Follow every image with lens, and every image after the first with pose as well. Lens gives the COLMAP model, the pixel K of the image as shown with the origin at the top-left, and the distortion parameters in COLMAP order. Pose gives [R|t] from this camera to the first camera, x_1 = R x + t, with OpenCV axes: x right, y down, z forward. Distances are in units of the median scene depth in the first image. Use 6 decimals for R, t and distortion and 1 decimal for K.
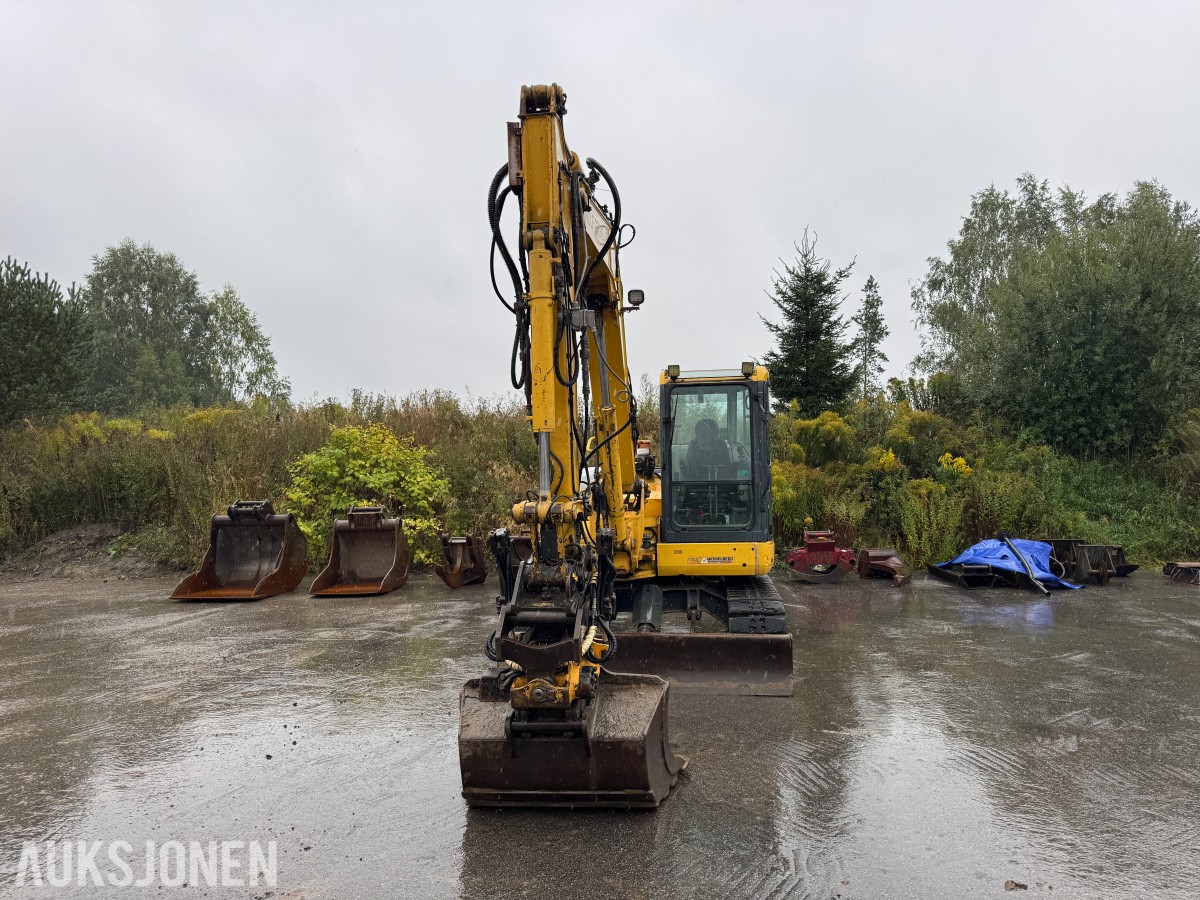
lens RADIAL K [[836.5, 0, 602.9], [0, 836.5, 450.3], [0, 0, 1]] dist [0.123070, -0.171488]
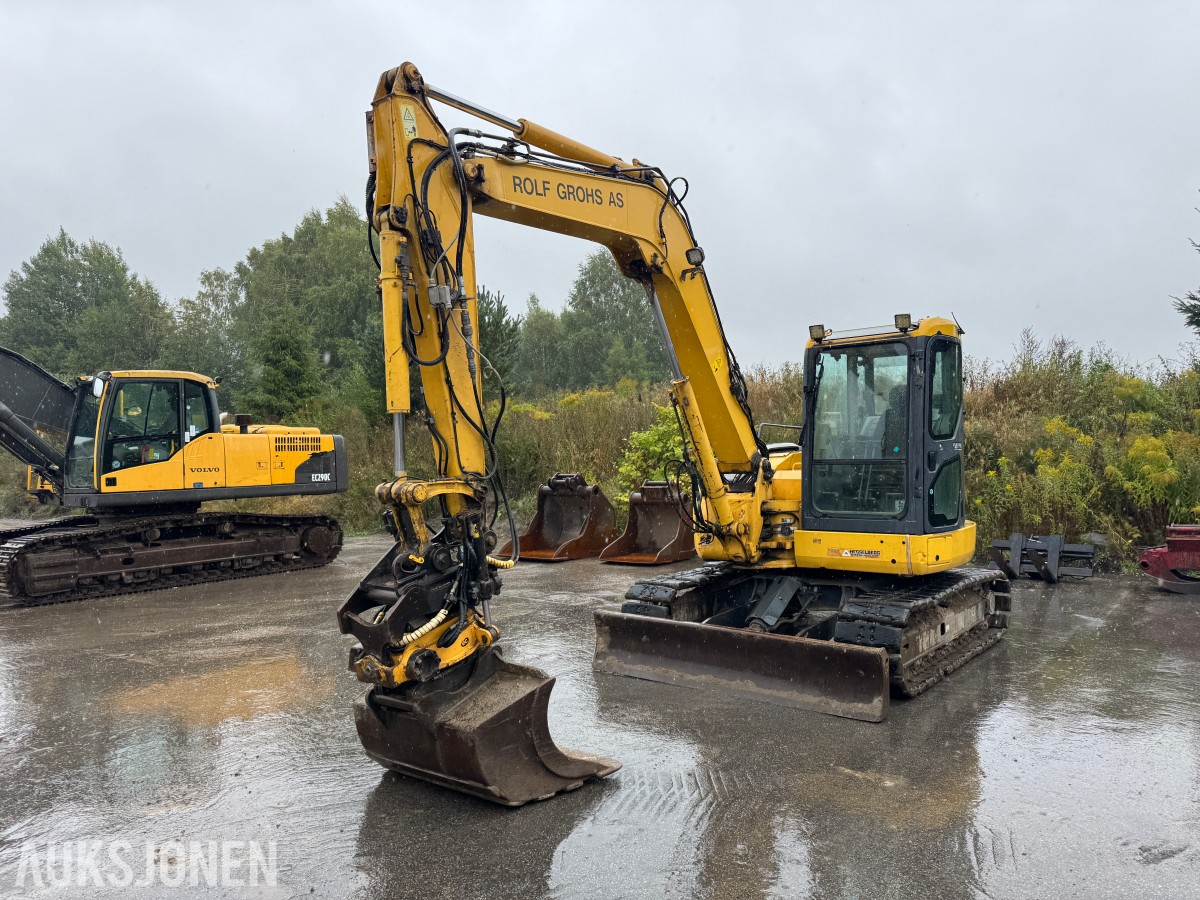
lens RADIAL K [[839.5, 0, 601.9], [0, 839.5, 442.3], [0, 0, 1]] dist [0.104989, -0.124634]
pose [[0.852646, -0.006232, -0.522452, 0.138220], [0.017572, 0.999705, 0.016752, 0.000196], [0.522193, -0.023464, 0.852504, 0.054315]]
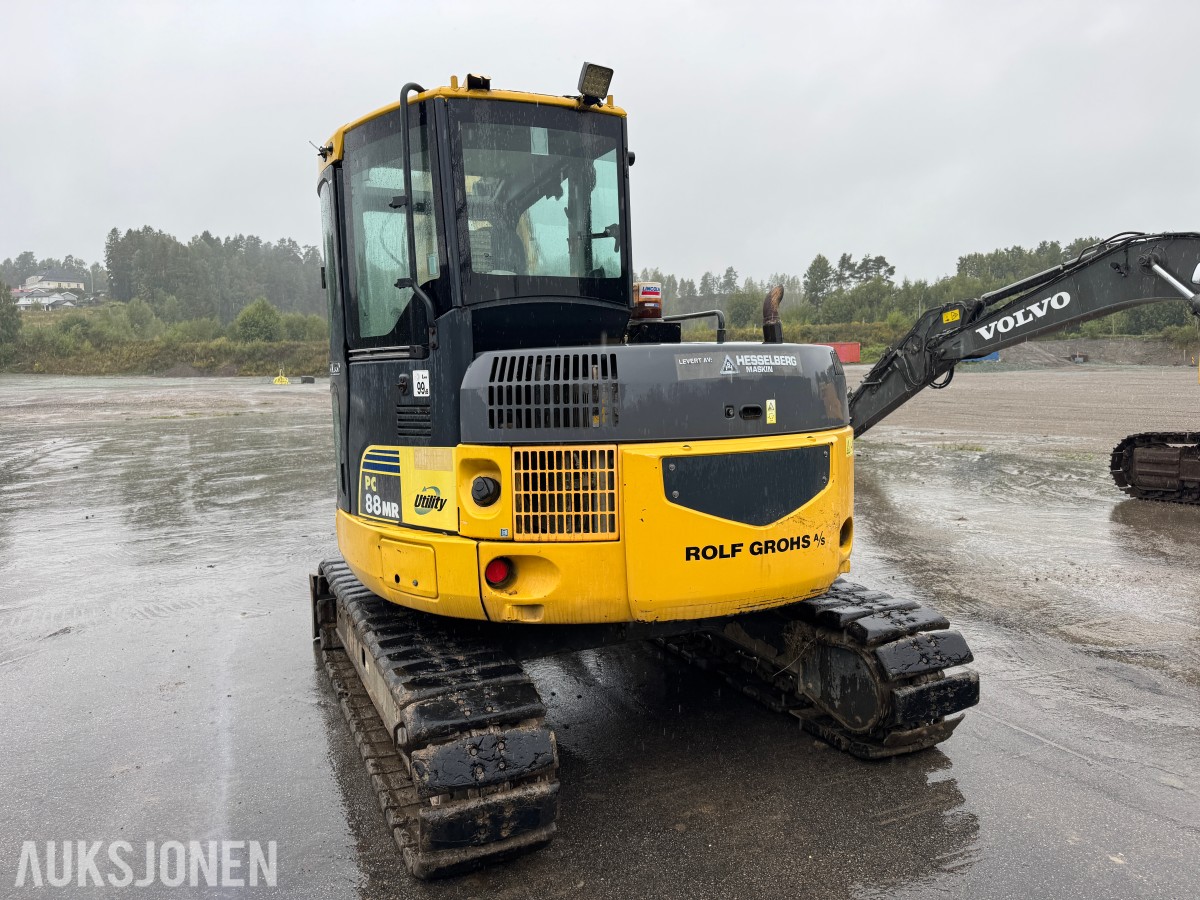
lens RADIAL K [[836.5, 0, 602.9], [0, 836.5, 450.3], [0, 0, 1]] dist [0.123070, -0.171488]
pose [[-0.853780, 0.081662, -0.514189, 0.130963], [0.056884, 0.996341, 0.063784, 0.019618], [0.517517, 0.025209, -0.855302, 0.610617]]
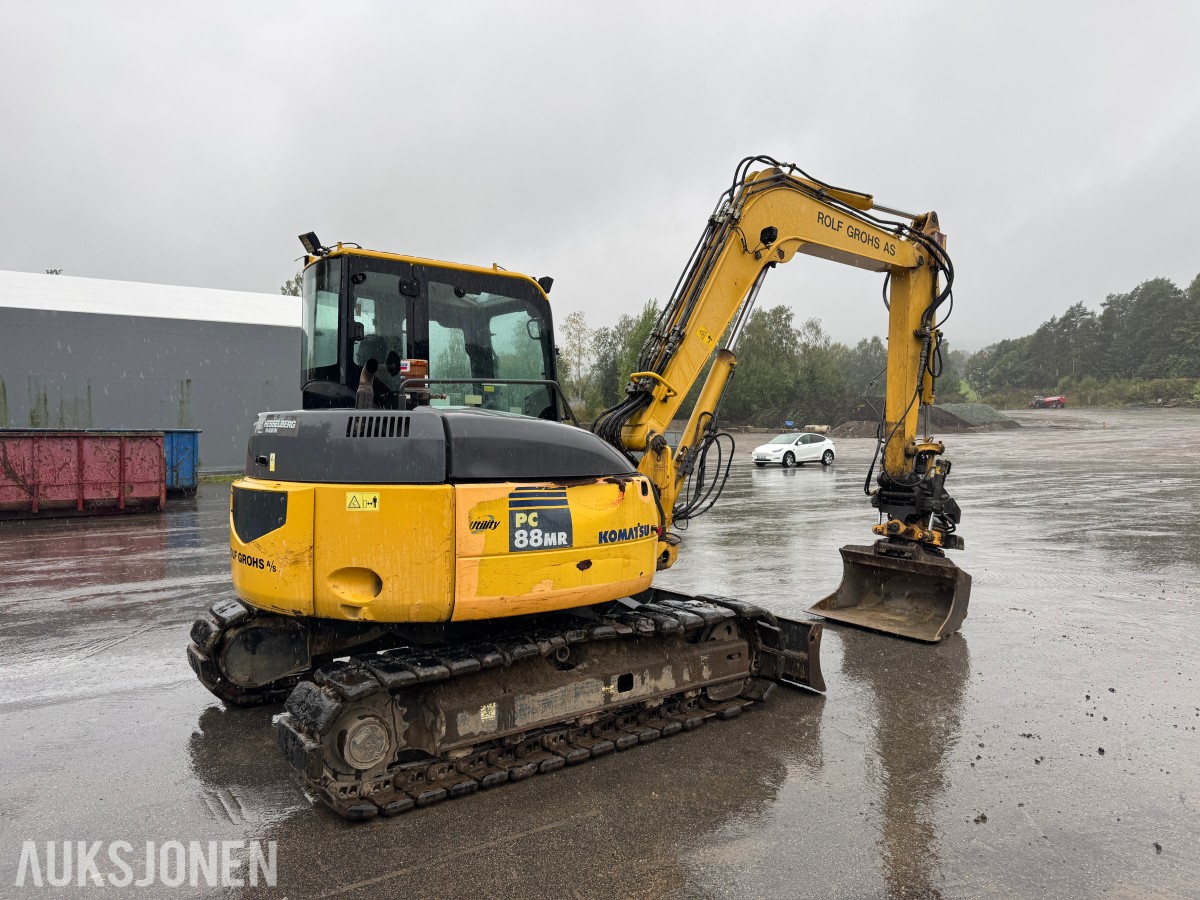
lens RADIAL K [[826.8, 0, 605.6], [0, 826.8, 442.5], [0, 0, 1]] dist [0.148072, -0.174837]
pose [[-0.694417, 0.010485, 0.719496, -0.188869], [-0.009853, 0.999662, -0.024078, 0.023604], [-0.719505, -0.023809, -0.694079, 0.578159]]
